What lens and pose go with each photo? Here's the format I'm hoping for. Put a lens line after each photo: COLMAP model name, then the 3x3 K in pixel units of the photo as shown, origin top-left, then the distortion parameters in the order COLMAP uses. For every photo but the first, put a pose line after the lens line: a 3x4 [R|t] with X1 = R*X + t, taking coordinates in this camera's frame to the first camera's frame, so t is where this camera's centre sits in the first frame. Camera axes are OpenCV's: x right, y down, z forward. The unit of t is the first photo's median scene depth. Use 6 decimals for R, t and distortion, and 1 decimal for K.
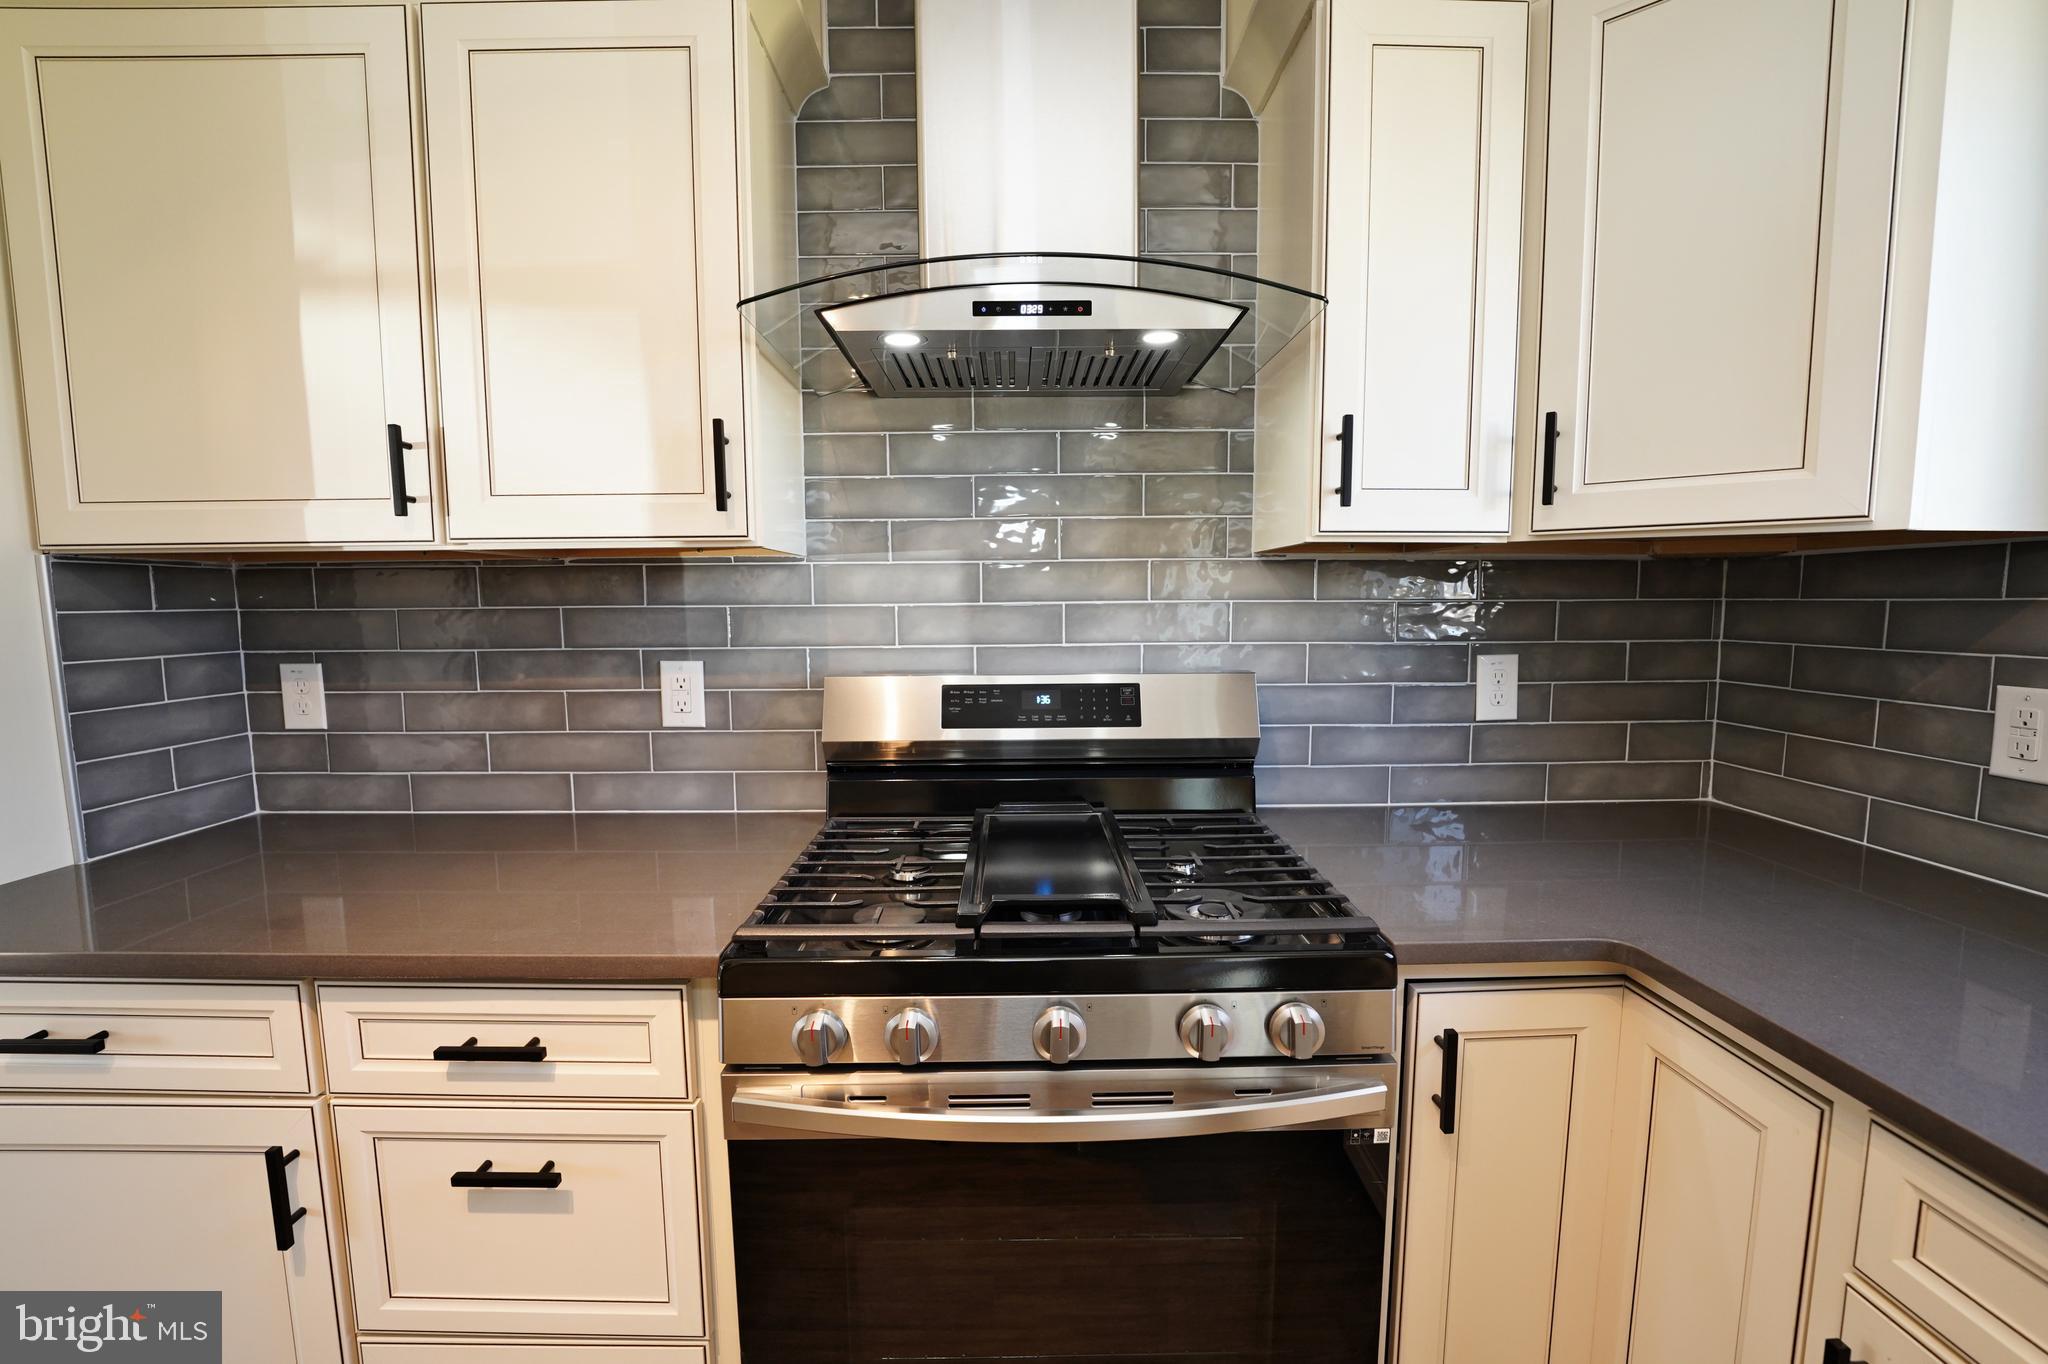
lens RADIAL K [[836.3, 0, 1021.7], [0, 836.3, 685.4], [0, 0, 1]] dist [-0.024932, 0.000993]
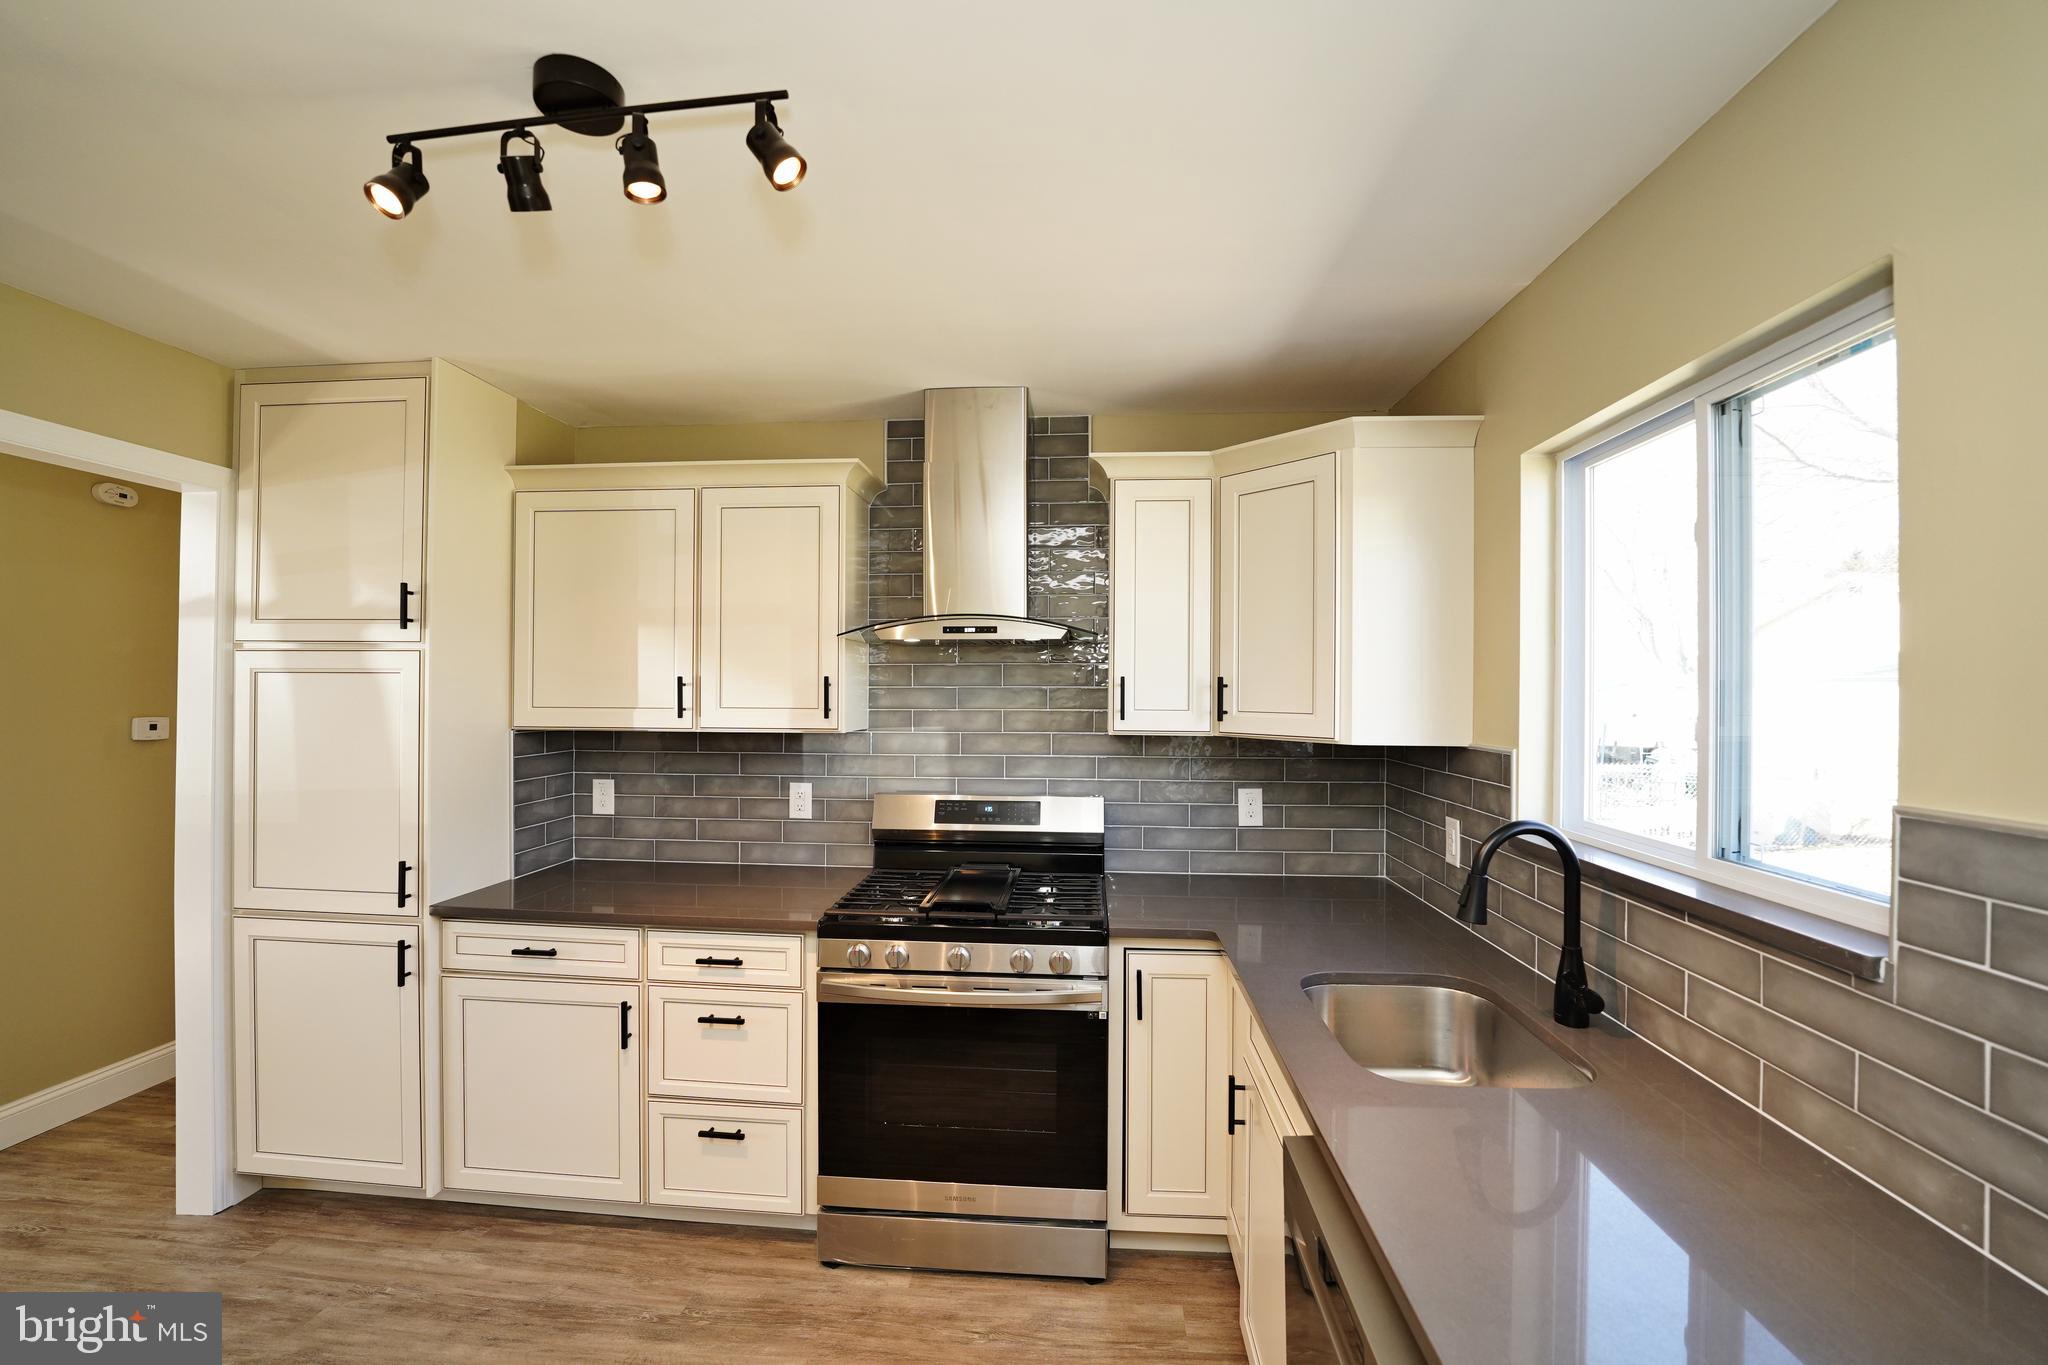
lens RADIAL K [[836.3, 0, 1024.7], [0, 836.3, 684.7], [0, 0, 1]] dist [-0.024932, 0.000993]
pose [[0.995425, 0.009920, -0.095030, 0.329945], [-0.019628, 0.994614, -0.101775, -0.083268], [0.093508, 0.103175, 0.990258, -1.023623]]
